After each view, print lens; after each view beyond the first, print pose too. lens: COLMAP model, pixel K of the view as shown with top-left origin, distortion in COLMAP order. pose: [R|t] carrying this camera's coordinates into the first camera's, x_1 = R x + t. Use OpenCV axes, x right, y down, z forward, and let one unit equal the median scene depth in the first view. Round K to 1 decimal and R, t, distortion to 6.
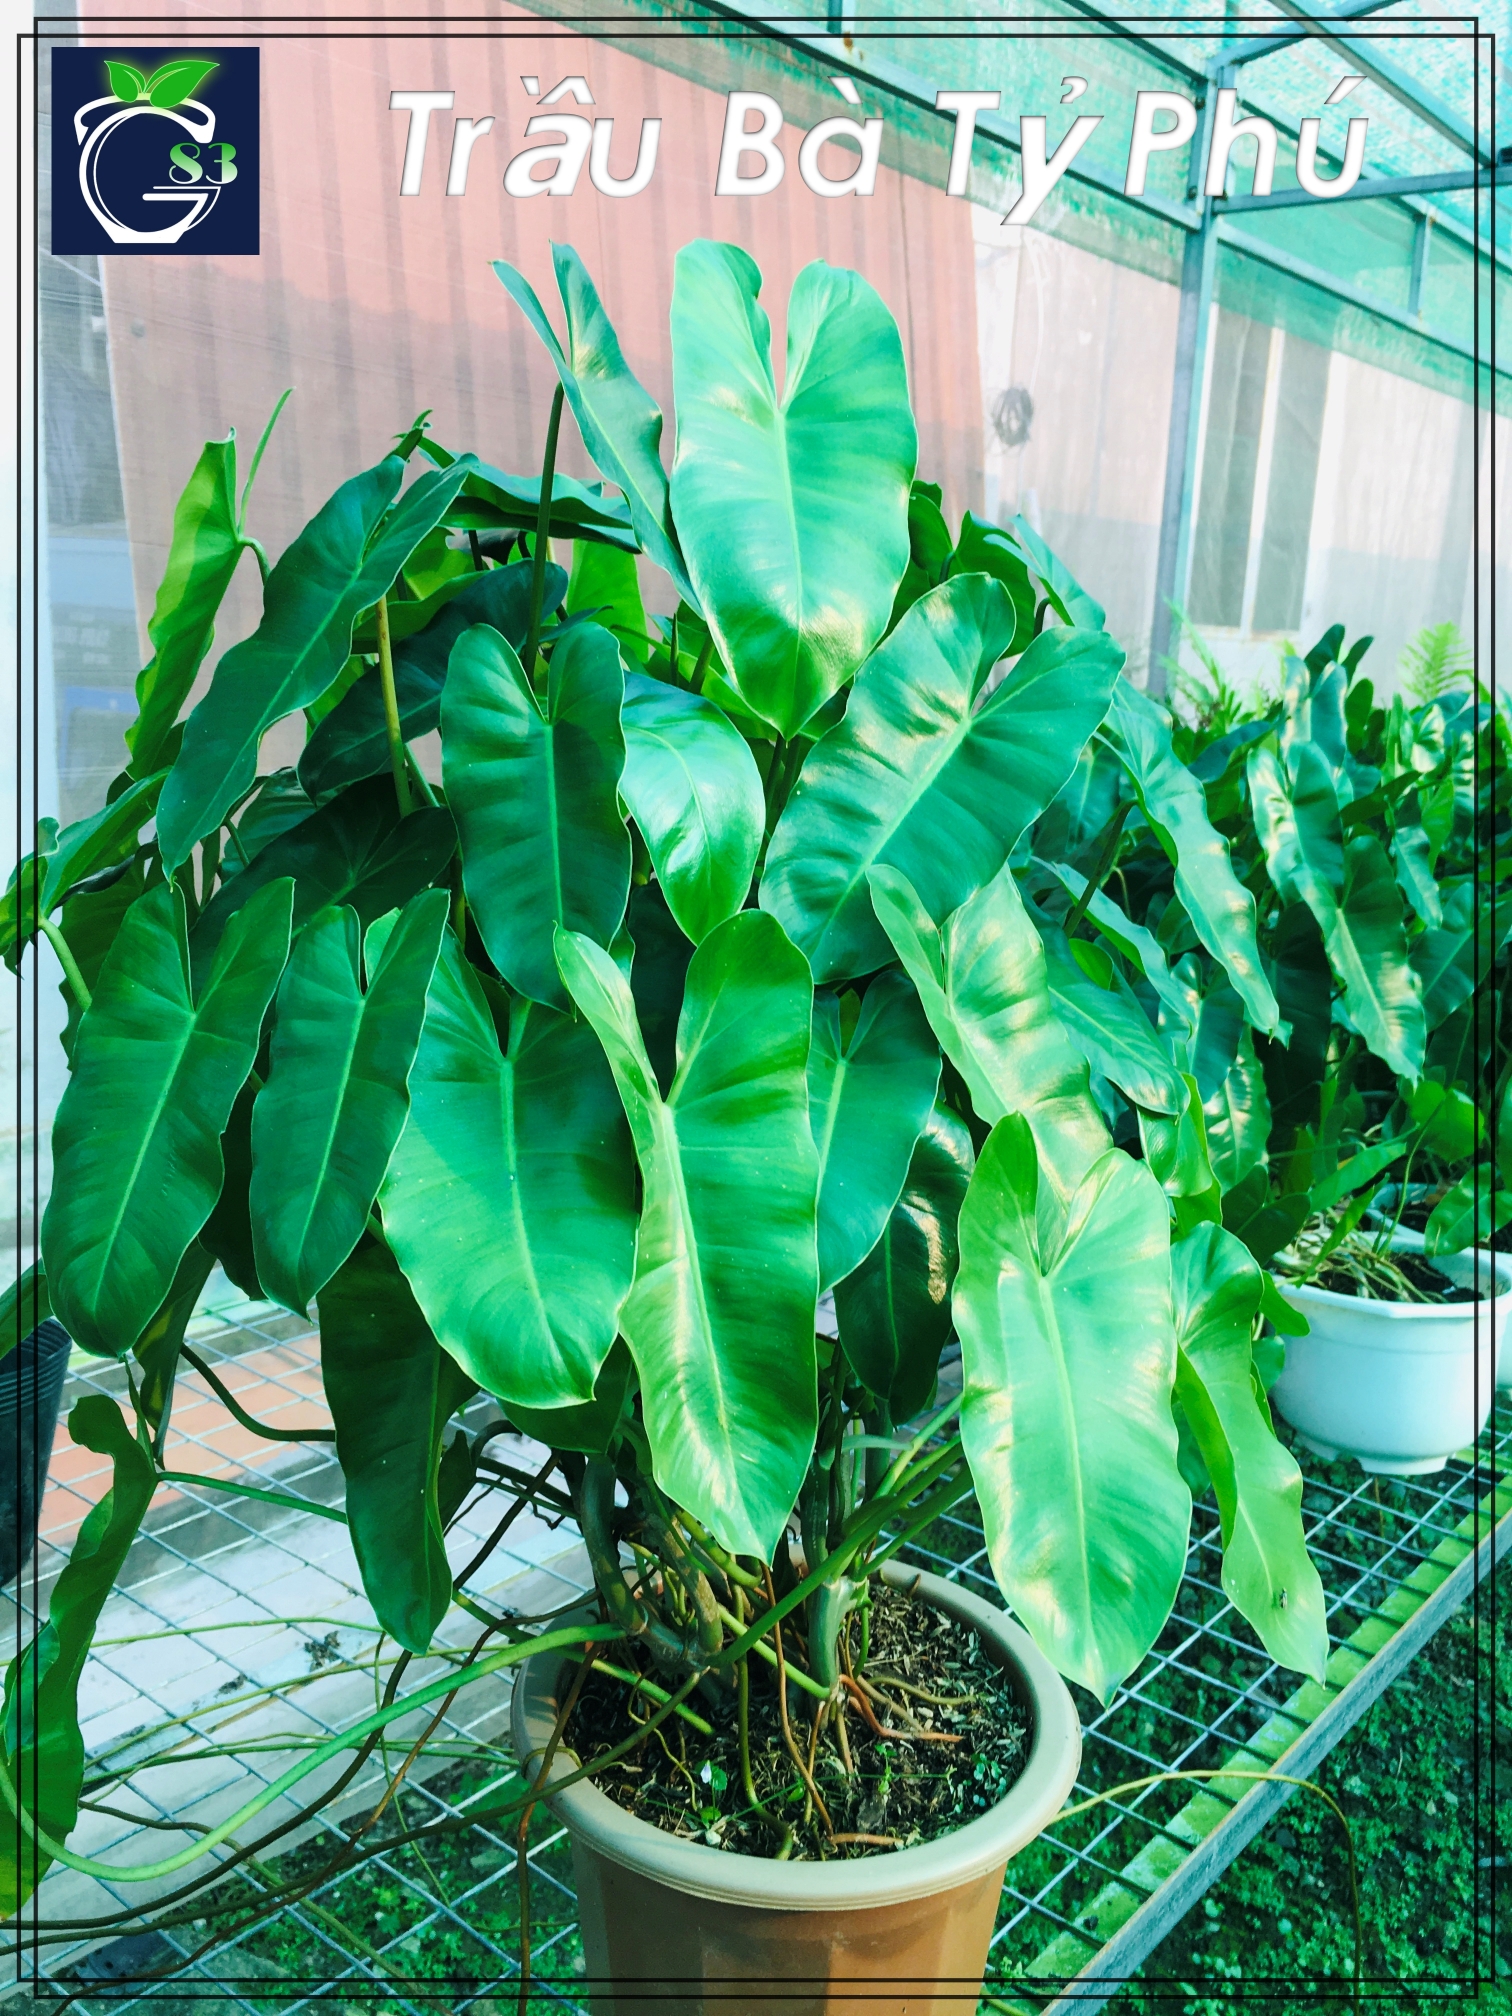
lens RADIAL K [[1796.8, 0, 756.0], [0, 1796.8, 1008.0], [0, 0, 1]] dist [0.092426, -0.138721]
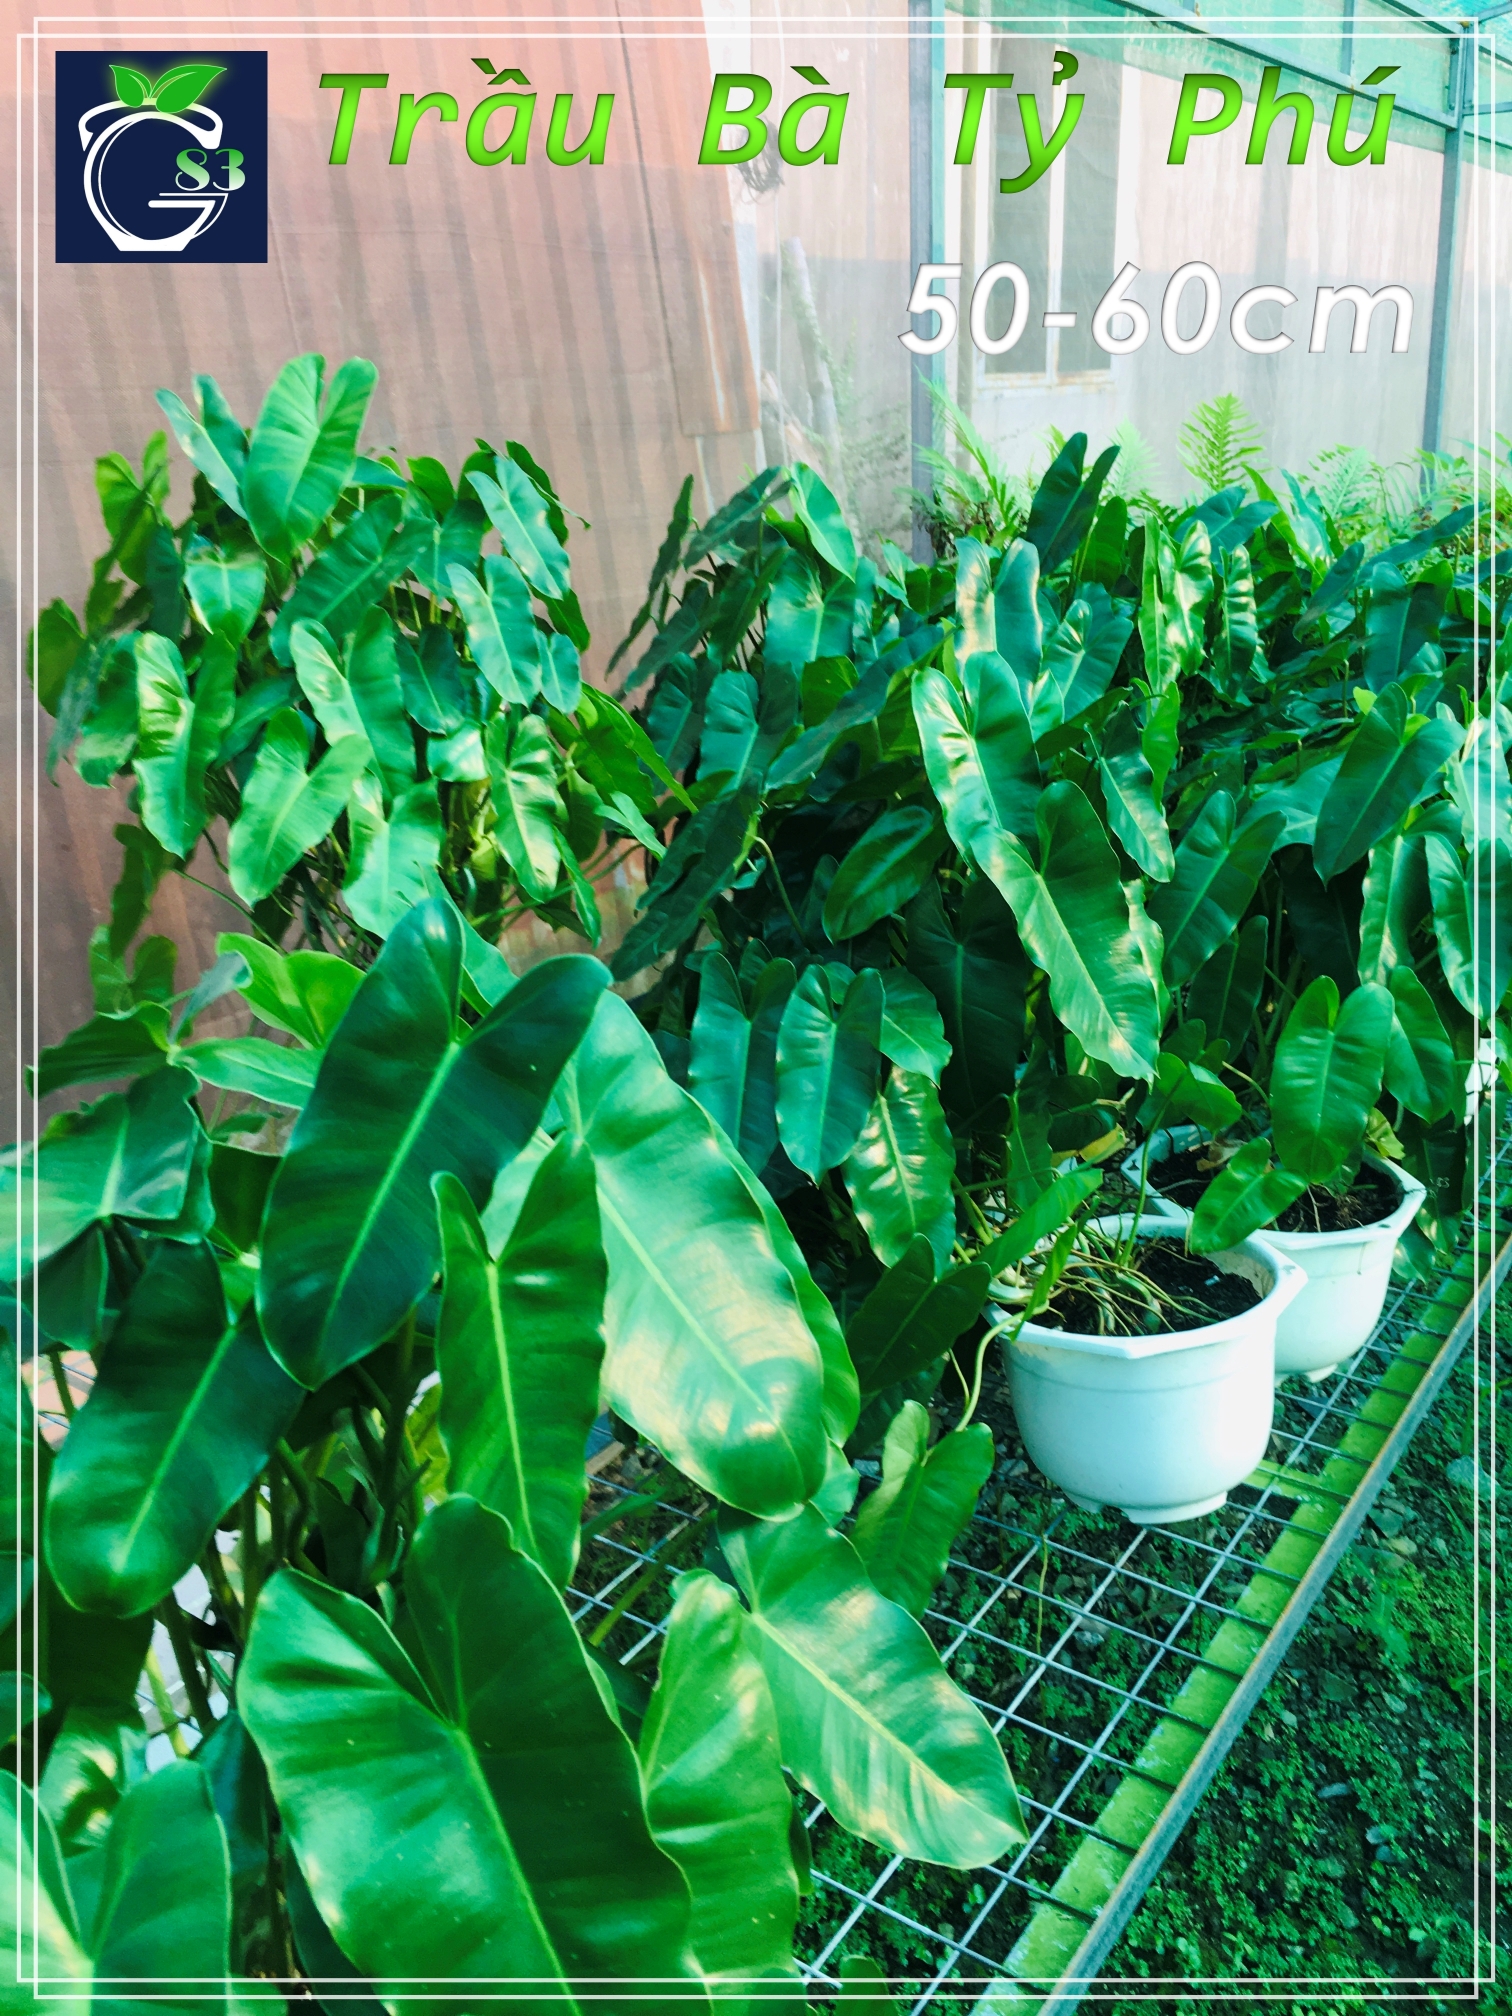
lens RADIAL K [[1788.2, 0, 756.0], [0, 1788.2, 1008.0], [0, 0, 1]] dist [0.100723, -0.139554]
pose [[0.993452, -0.100448, 0.054427, 0.101967], [0.092474, 0.986765, 0.133206, -0.074578], [-0.067087, -0.127301, 0.989593, 0.157257]]
